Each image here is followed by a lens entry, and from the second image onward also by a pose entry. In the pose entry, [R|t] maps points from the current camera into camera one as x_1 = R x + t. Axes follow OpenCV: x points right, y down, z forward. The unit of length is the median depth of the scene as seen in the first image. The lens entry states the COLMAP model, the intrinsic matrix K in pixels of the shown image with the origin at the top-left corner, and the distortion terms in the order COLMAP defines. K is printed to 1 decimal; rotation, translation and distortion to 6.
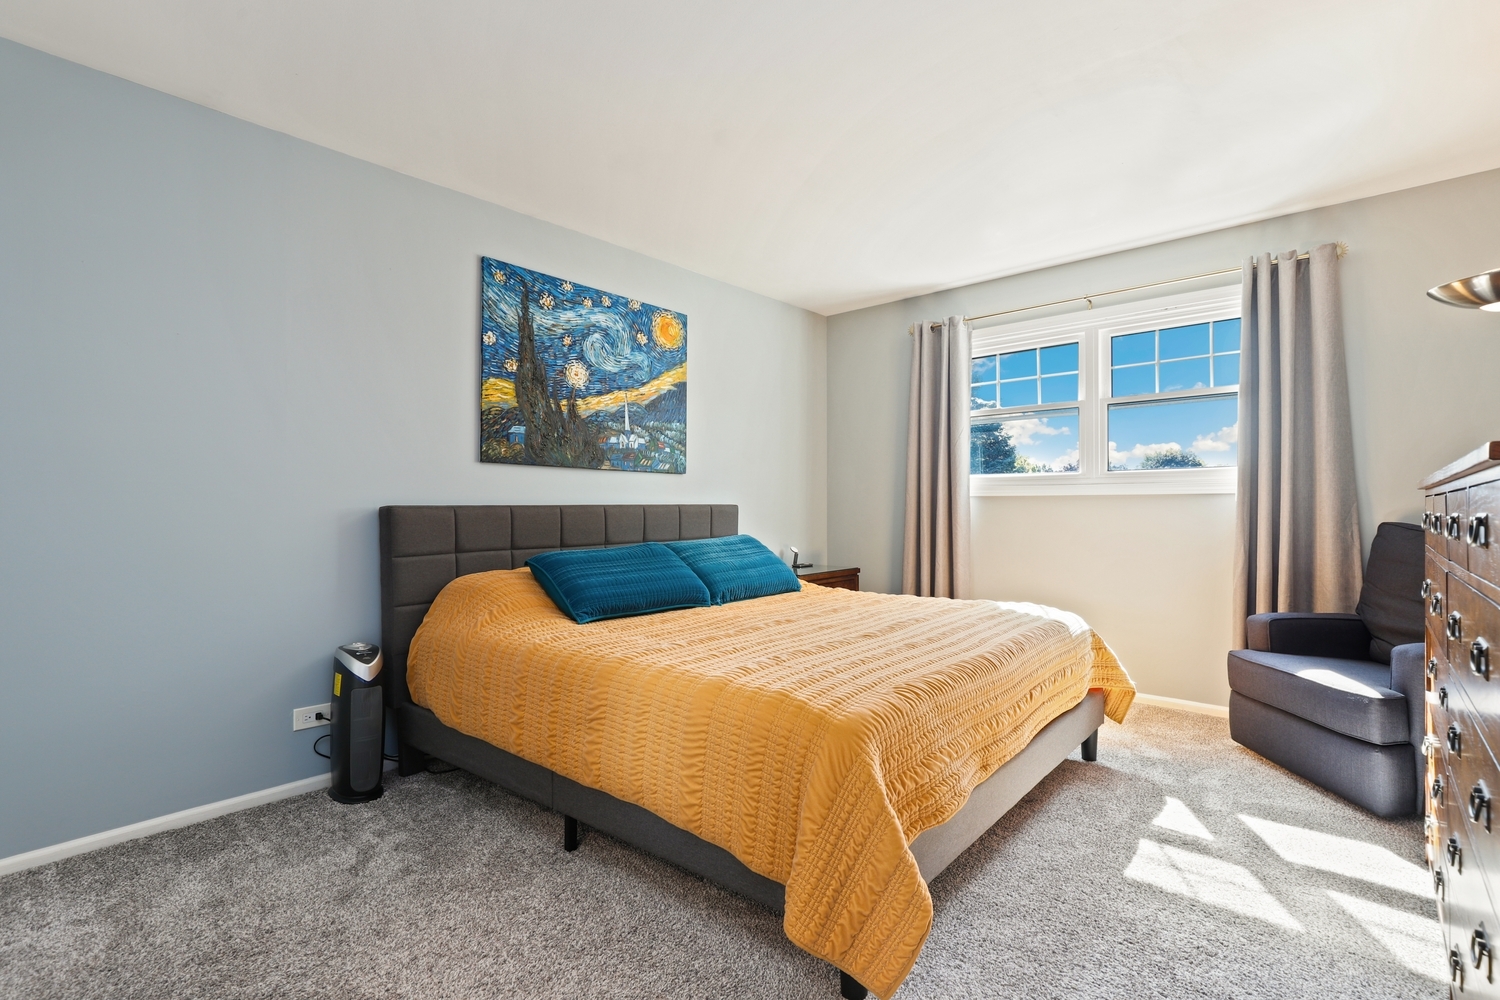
lens RADIAL K [[690.7, 0, 762.9], [0, 690.7, 511.4], [0, 0, 1]] dist [0.000074, -0.000152]
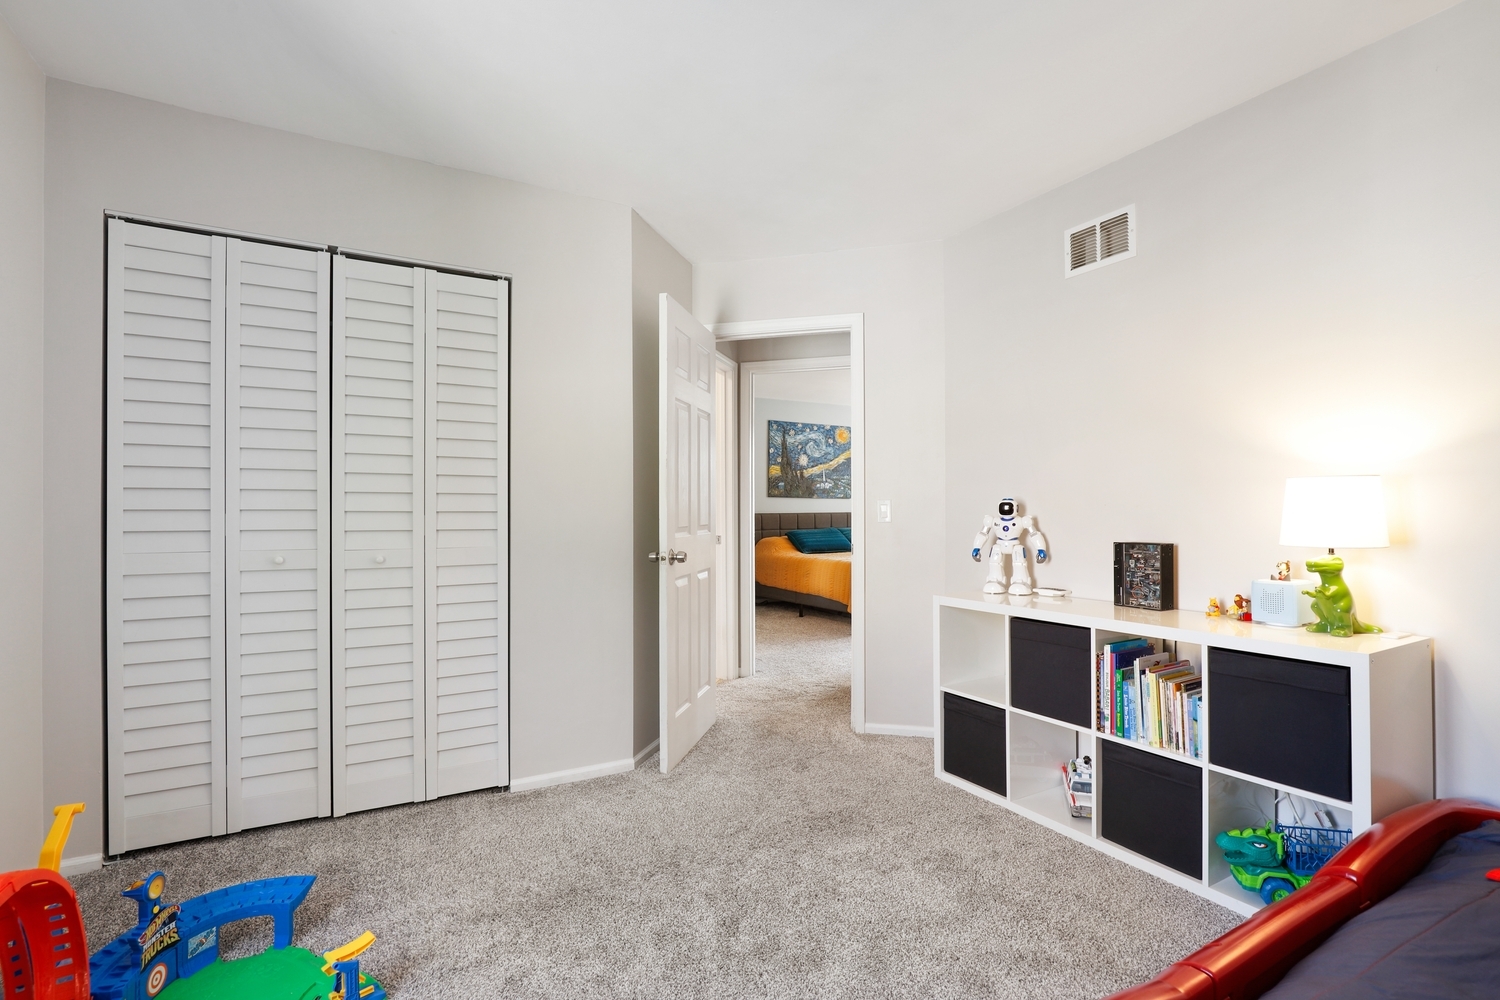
lens RADIAL K [[690.7, 0, 741.4], [0, 690.7, 507.1], [0, 0, 1]] dist [0.000074, -0.000152]
pose [[0.935067, -0.005051, -0.354436, 0.396187], [0.002483, 0.999967, -0.007701, -0.010644], [0.354463, 0.006321, 0.935049, -1.381750]]
